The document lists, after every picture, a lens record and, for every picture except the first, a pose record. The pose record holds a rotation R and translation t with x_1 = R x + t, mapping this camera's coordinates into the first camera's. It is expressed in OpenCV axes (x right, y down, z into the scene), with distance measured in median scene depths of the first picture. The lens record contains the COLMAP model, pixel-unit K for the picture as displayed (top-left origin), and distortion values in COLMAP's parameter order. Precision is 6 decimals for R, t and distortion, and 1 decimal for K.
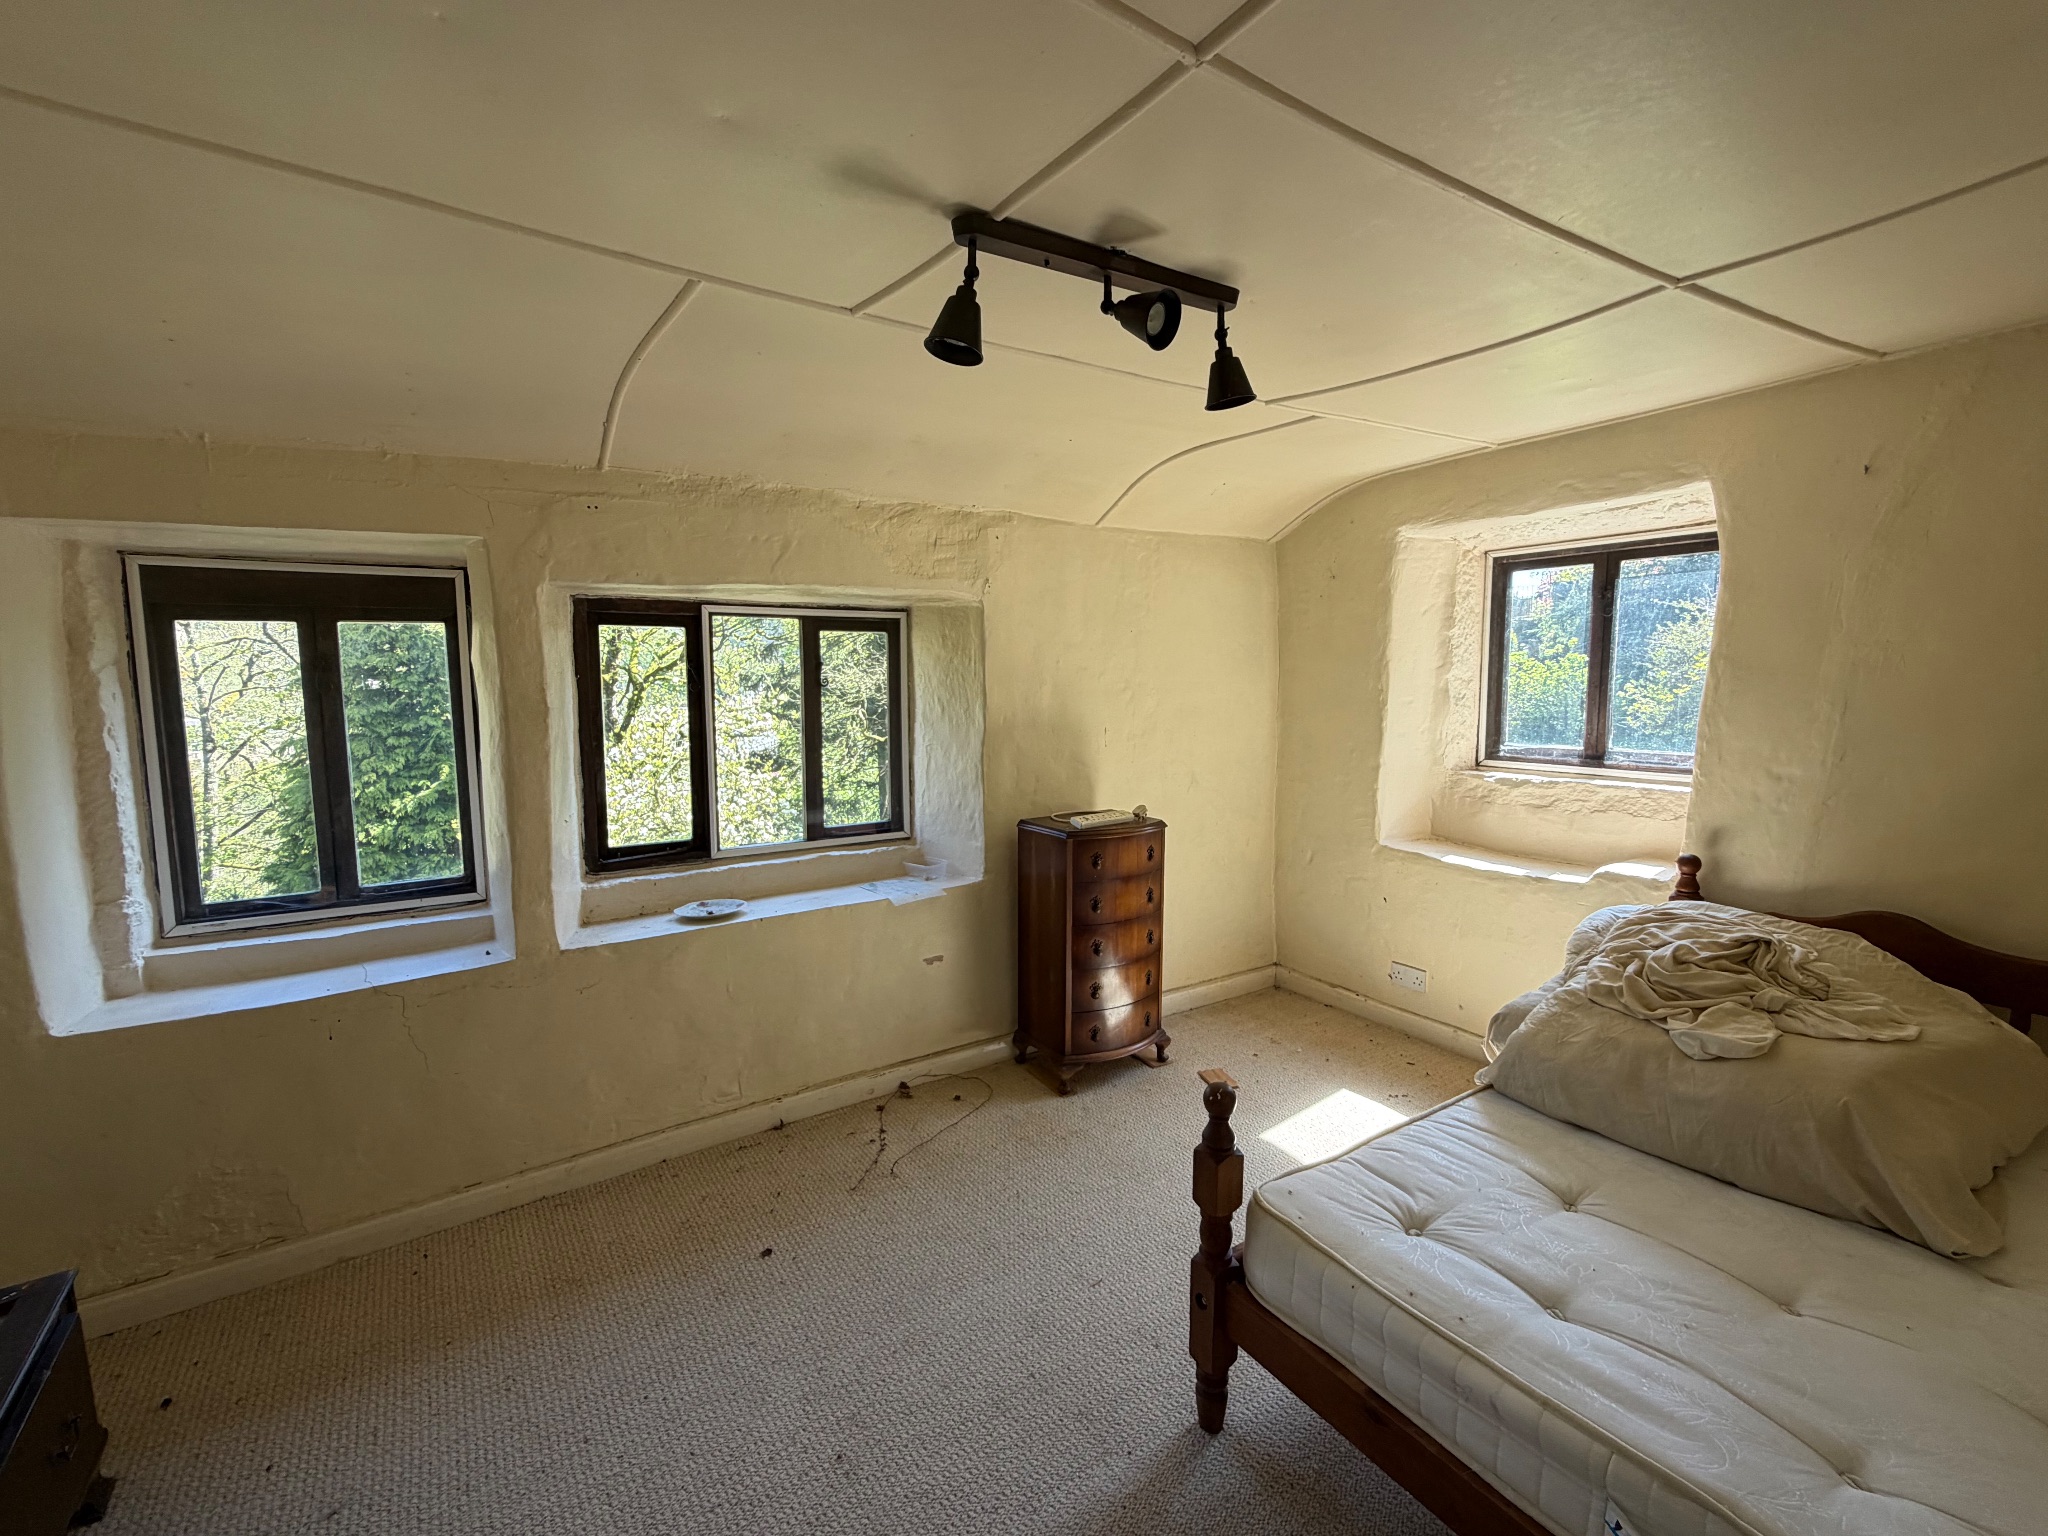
lens RADIAL K [[904.7, 0, 1021.8], [0, 904.7, 771.9], [0, 0, 1]] dist [0.002027, -0.000822]
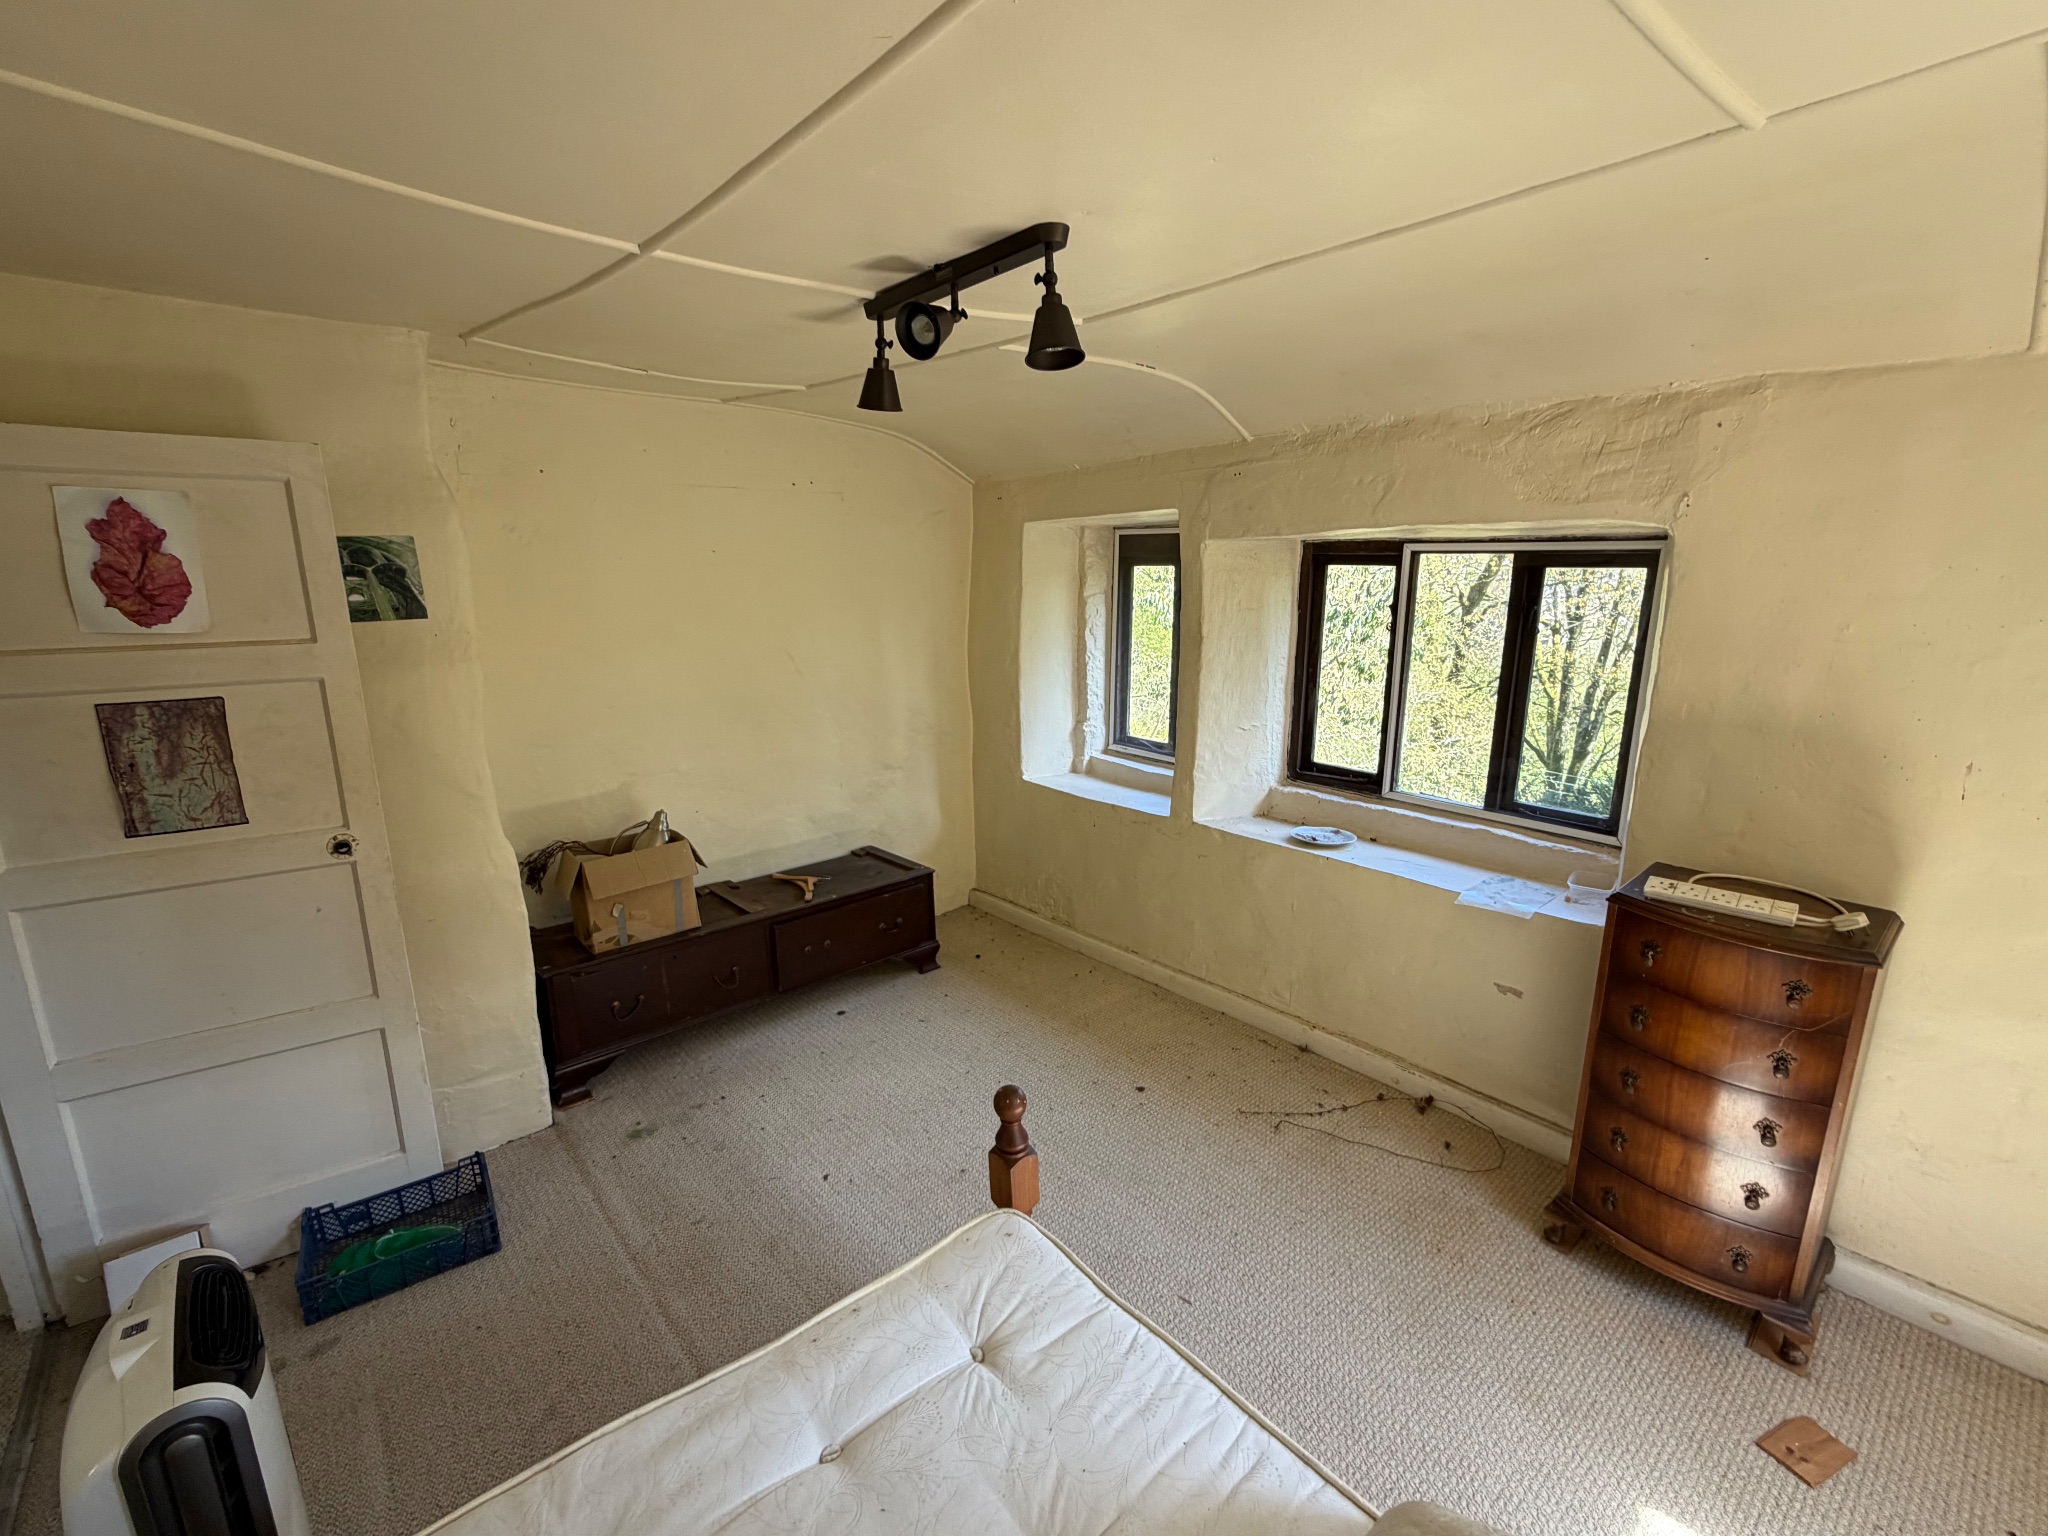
lens RADIAL K [[904.7, 0, 1023.2], [0, 904.7, 774.1], [0, 0, 1]] dist [0.002027, -0.000822]
pose [[0.127335, 0.232672, -0.964183, 0.603105], [-0.108646, 0.969519, 0.219612, -0.112518], [0.985891, 0.076791, 0.148732, 0.461772]]
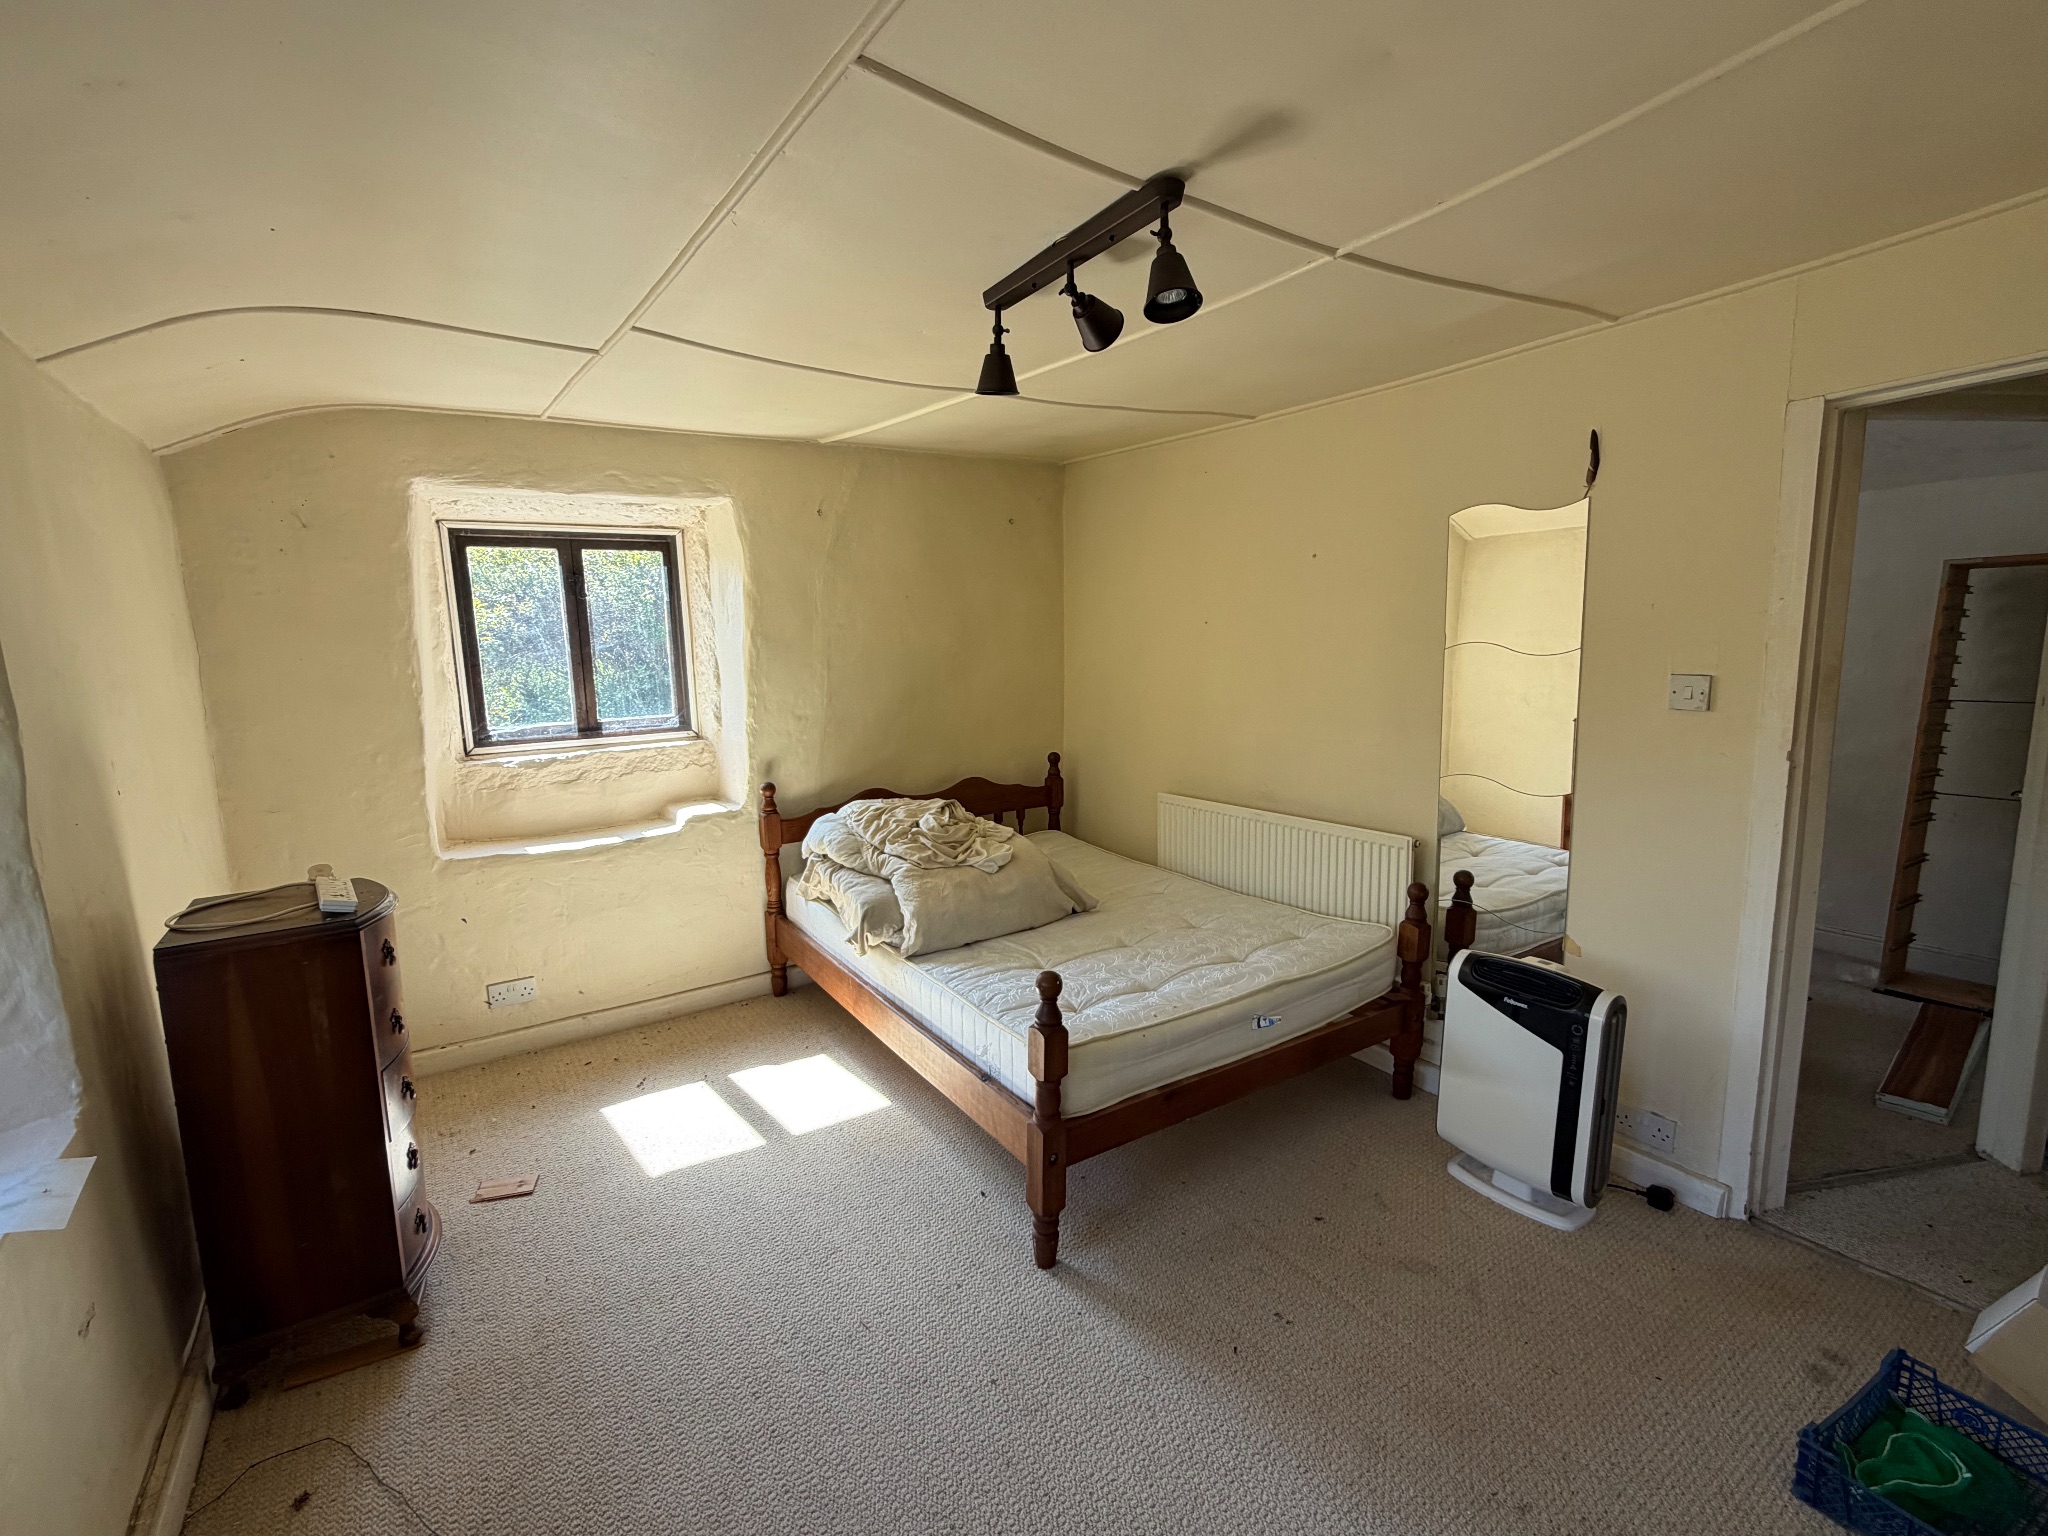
lens RADIAL K [[904.7, 0, 1026.7], [0, 904.7, 774.2], [0, 0, 1]] dist [0.002027, -0.000822]
pose [[-0.009828, -0.140206, 0.990074, -0.515053], [0.138077, 0.980446, 0.140213, -0.048774], [-0.990373, 0.138085, 0.009723, 0.539812]]
